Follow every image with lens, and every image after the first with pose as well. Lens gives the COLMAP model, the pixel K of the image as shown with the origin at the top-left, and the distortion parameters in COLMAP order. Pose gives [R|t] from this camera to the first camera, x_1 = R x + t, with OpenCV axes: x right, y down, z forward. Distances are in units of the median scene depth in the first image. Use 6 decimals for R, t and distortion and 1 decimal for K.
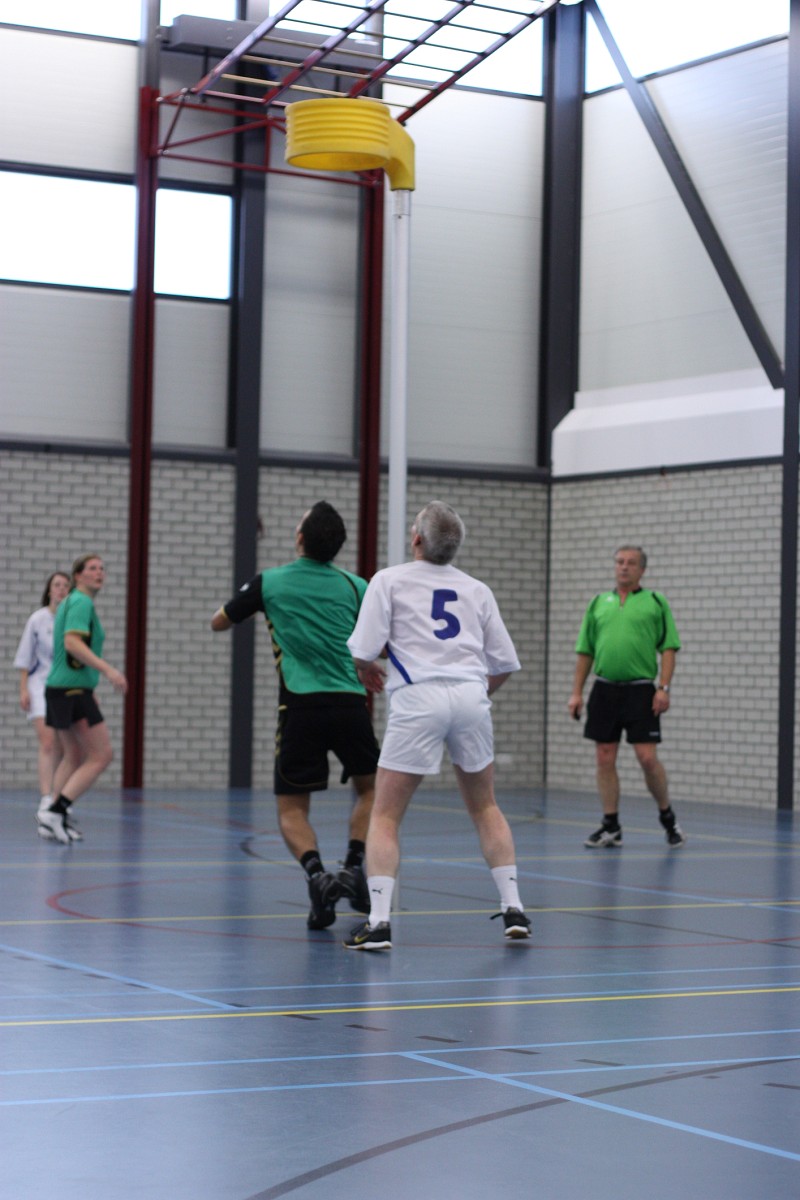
lens RADIAL K [[2829.8, 0, 405.9], [0, 2829.8, 598.5], [0, 0, 1]] dist [-0.091984, -0.007746]
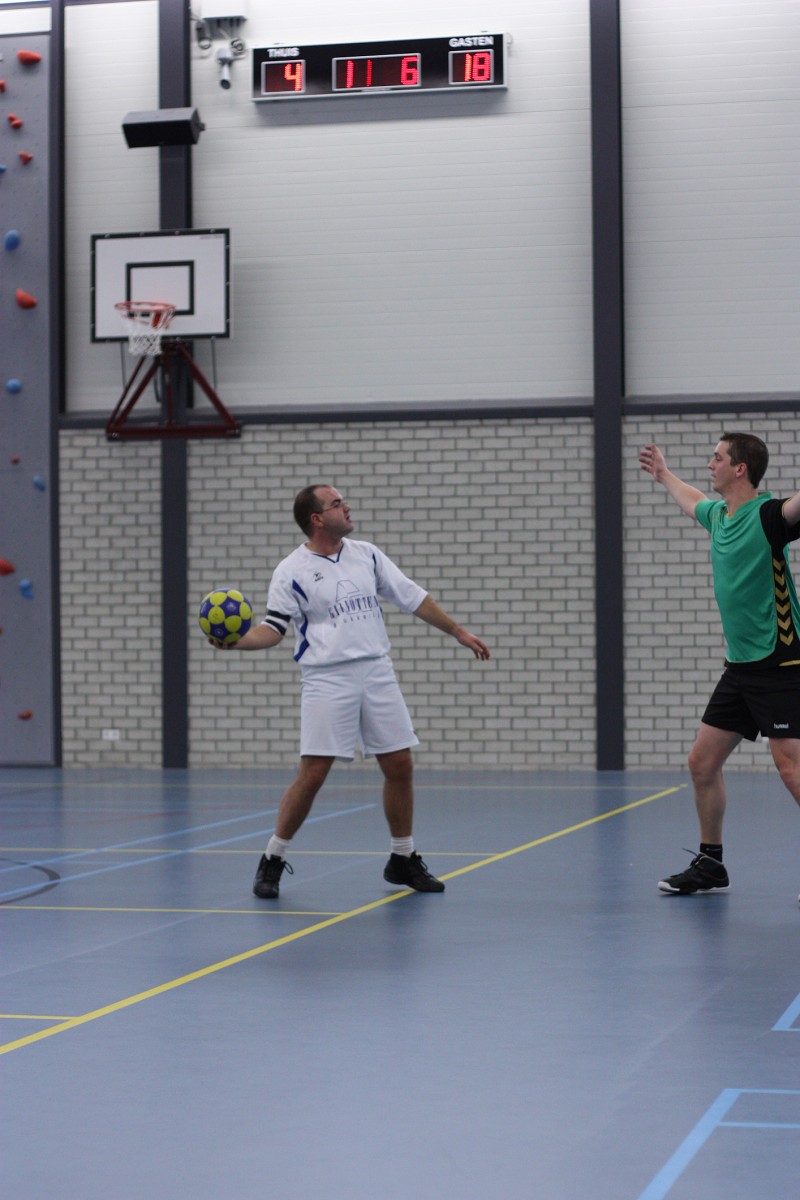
lens RADIAL K [[2829.8, 0, 405.9], [0, 2829.8, 598.5], [0, 0, 1]] dist [-0.091984, -0.007746]
pose [[0.731691, -0.037489, -0.680605, 0.571705], [0.040755, 0.999106, -0.011219, 0.021573], [0.680417, -0.019529, 0.732565, 0.322204]]
